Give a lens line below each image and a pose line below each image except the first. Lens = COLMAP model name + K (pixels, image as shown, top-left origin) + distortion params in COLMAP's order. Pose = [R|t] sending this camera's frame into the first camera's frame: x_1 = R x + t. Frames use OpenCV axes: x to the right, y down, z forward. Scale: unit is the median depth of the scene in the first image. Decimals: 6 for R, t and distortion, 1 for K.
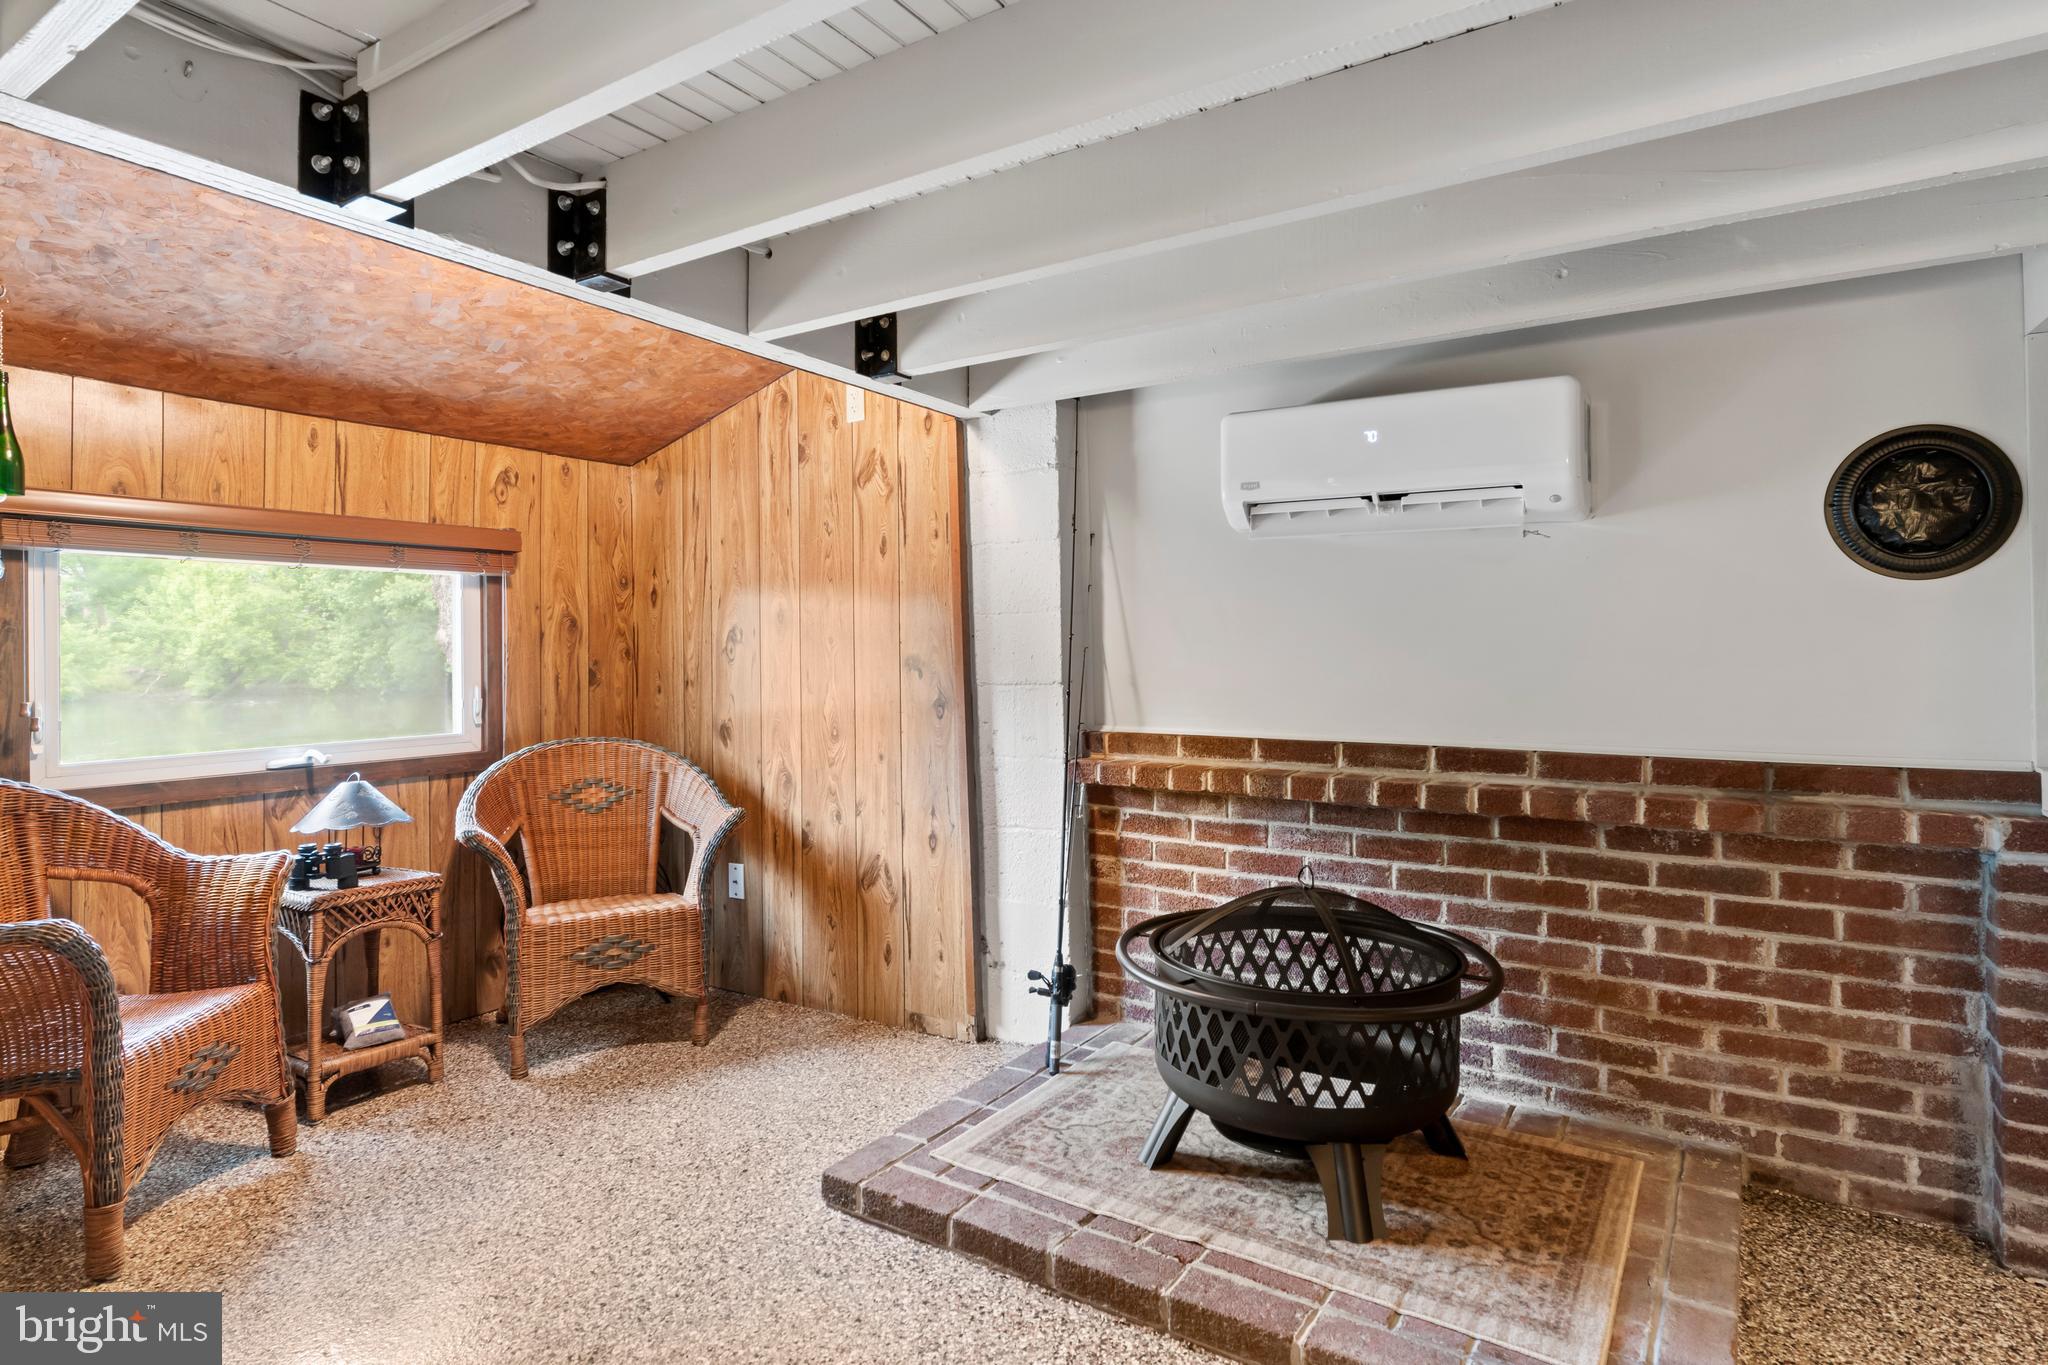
lens RADIAL K [[1070.4, 0, 1010.0], [0, 1070.4, 646.8], [0, 0, 1]] dist [-0.009172, 0.005809]
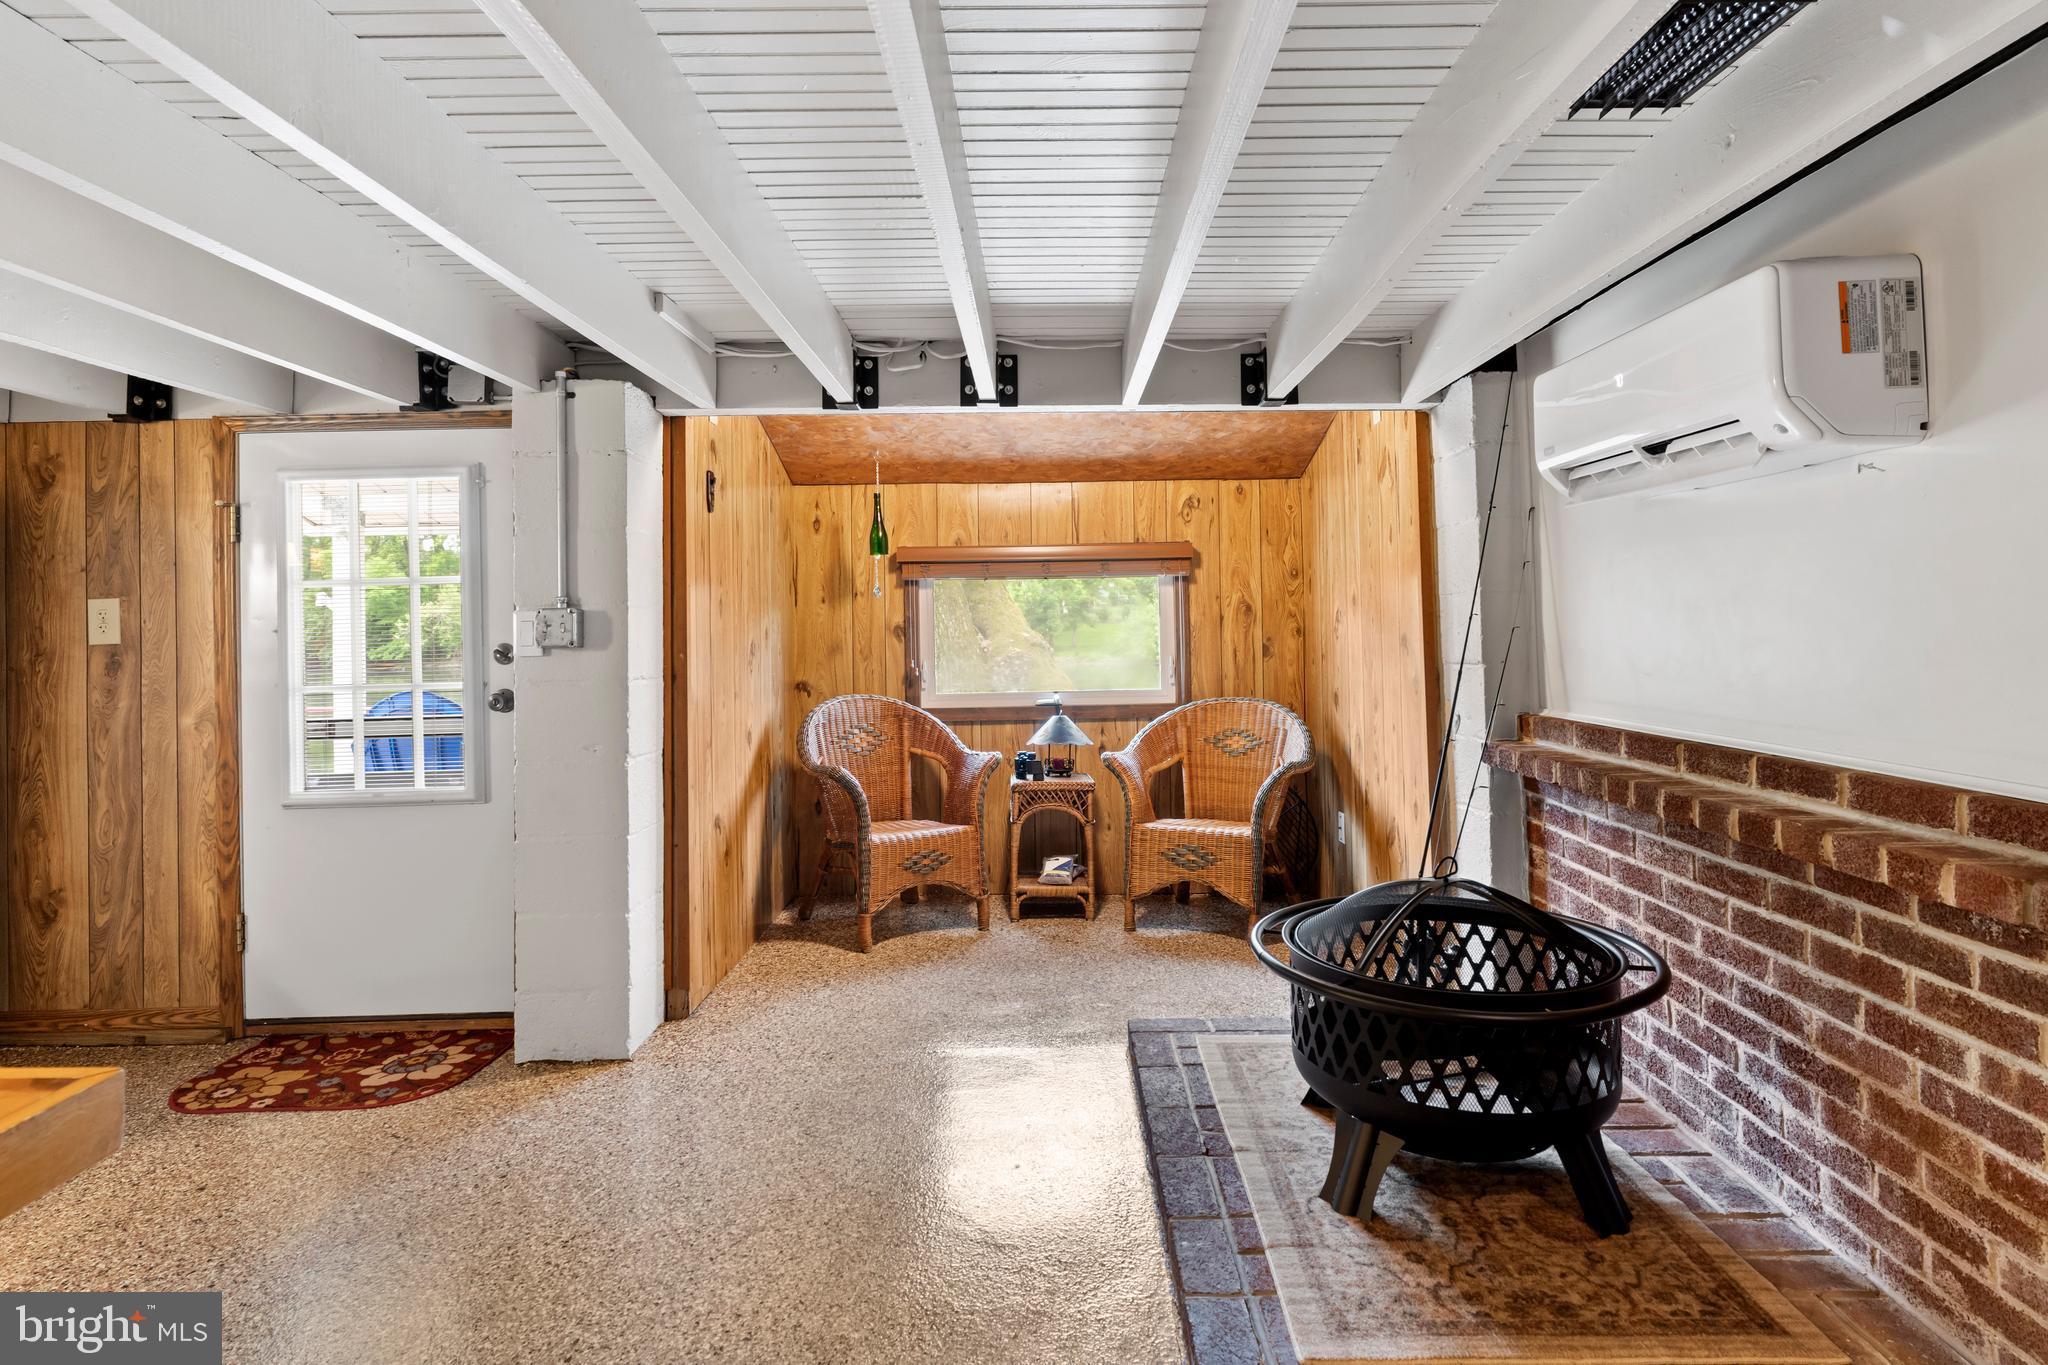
lens RADIAL K [[1070.4, 0, 1027.7], [0, 1070.4, 601.7], [0, 0, 1]] dist [-0.009172, 0.005809]
pose [[0.530293, -0.026811, -0.847391, 0.732970], [0.016488, 0.999637, -0.021310, -0.009215], [0.847654, -0.002672, 0.530542, 0.133066]]
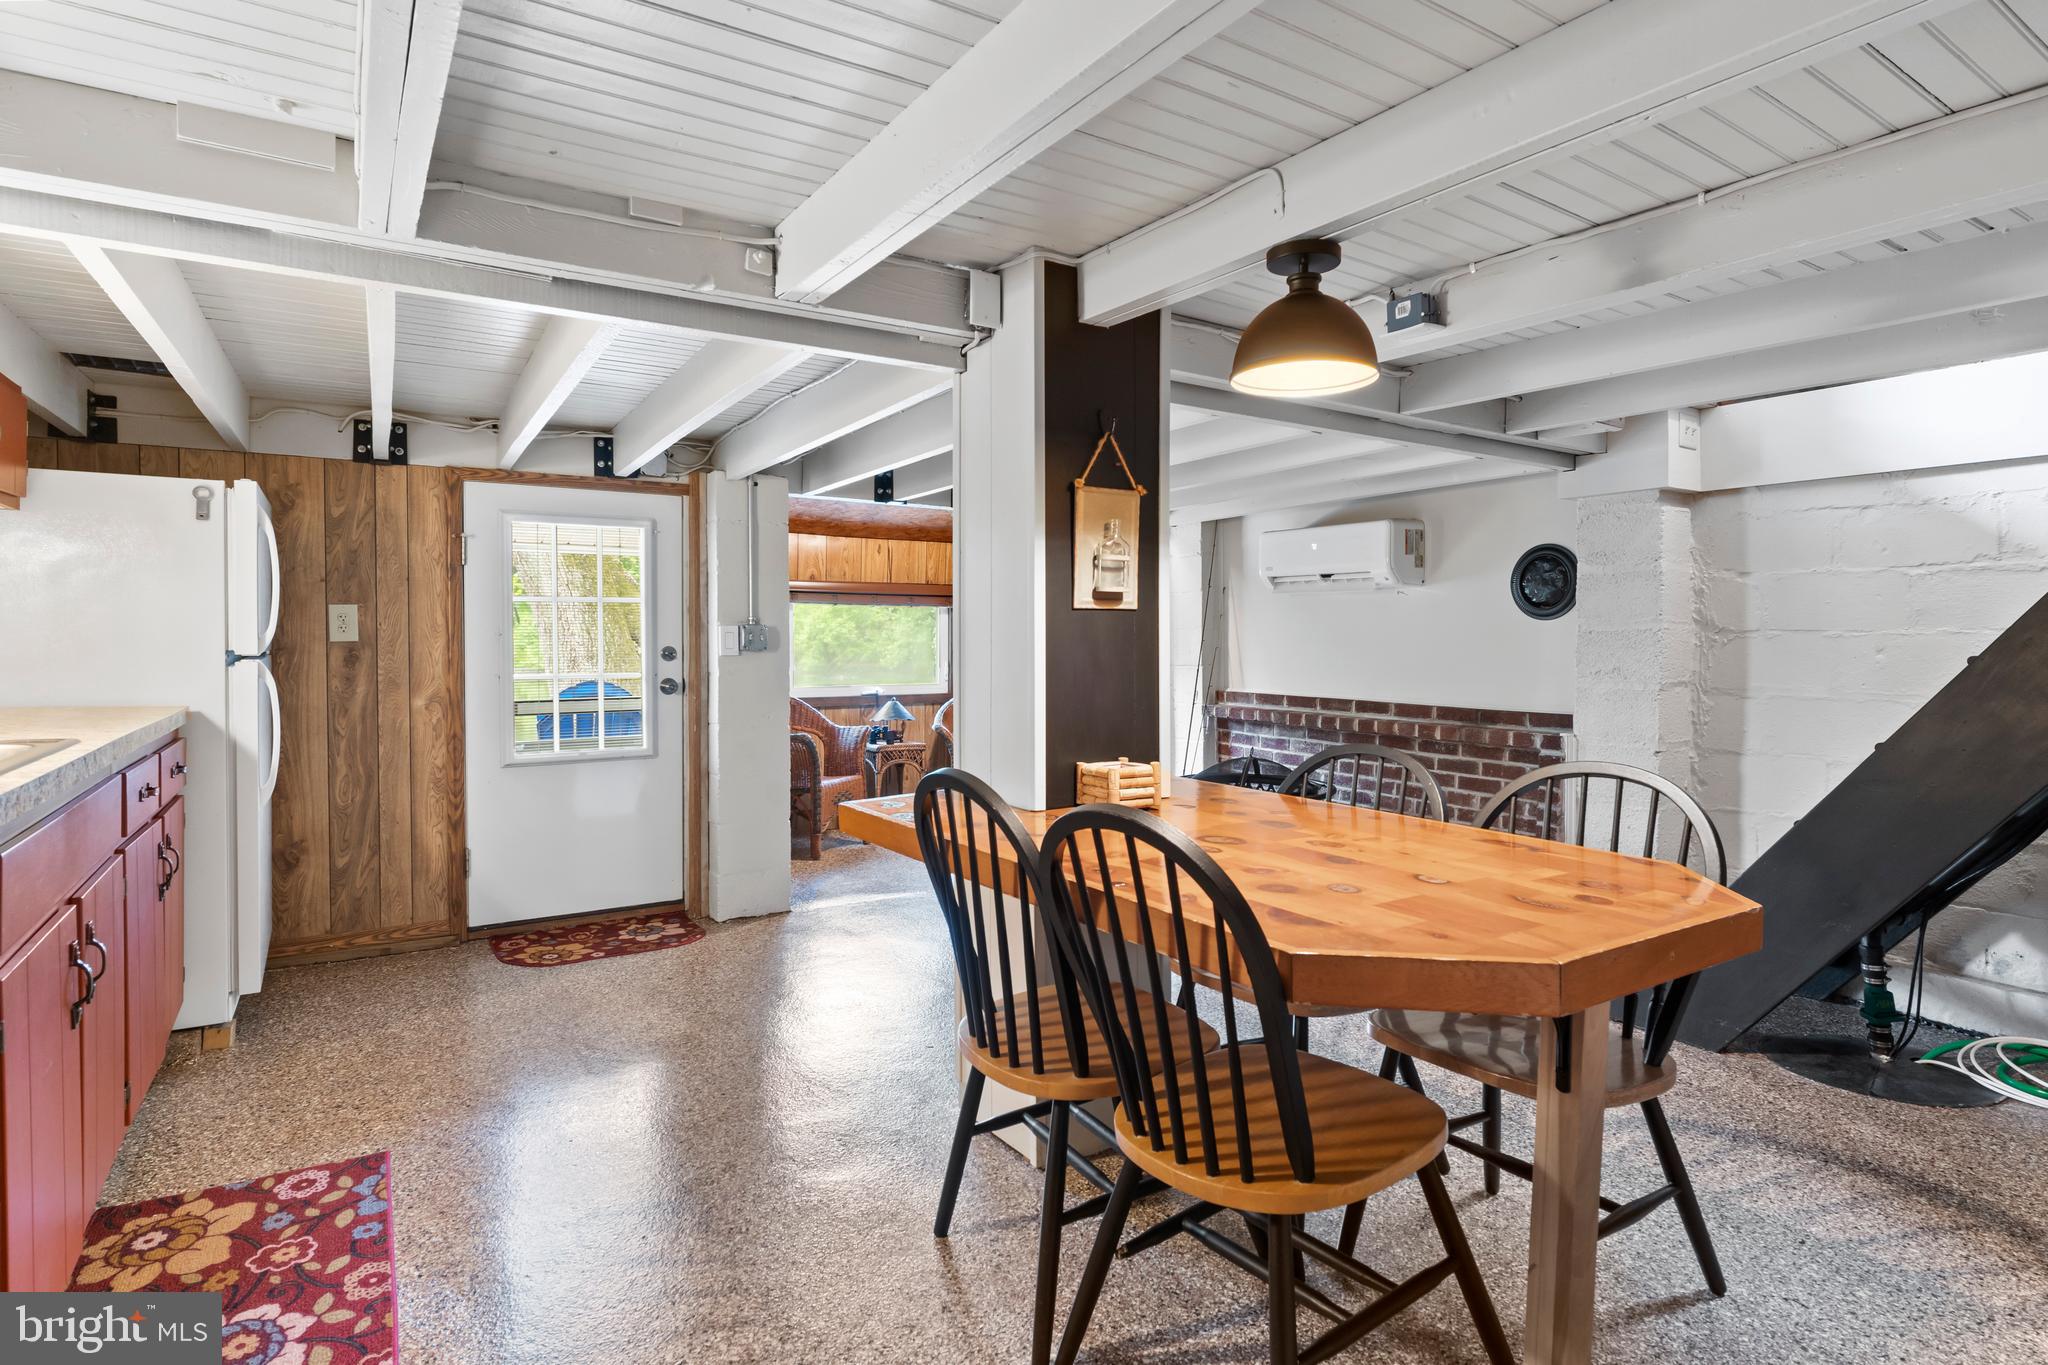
lens RADIAL K [[1070.4, 0, 1020.2], [0, 1070.4, 661.7], [0, 0, 1]] dist [-0.009172, 0.005809]
pose [[0.900001, 0.018911, -0.435477, 0.662658], [-0.008690, 0.999638, 0.025451, -0.021494], [0.435801, -0.019122, 0.899840, -0.996472]]
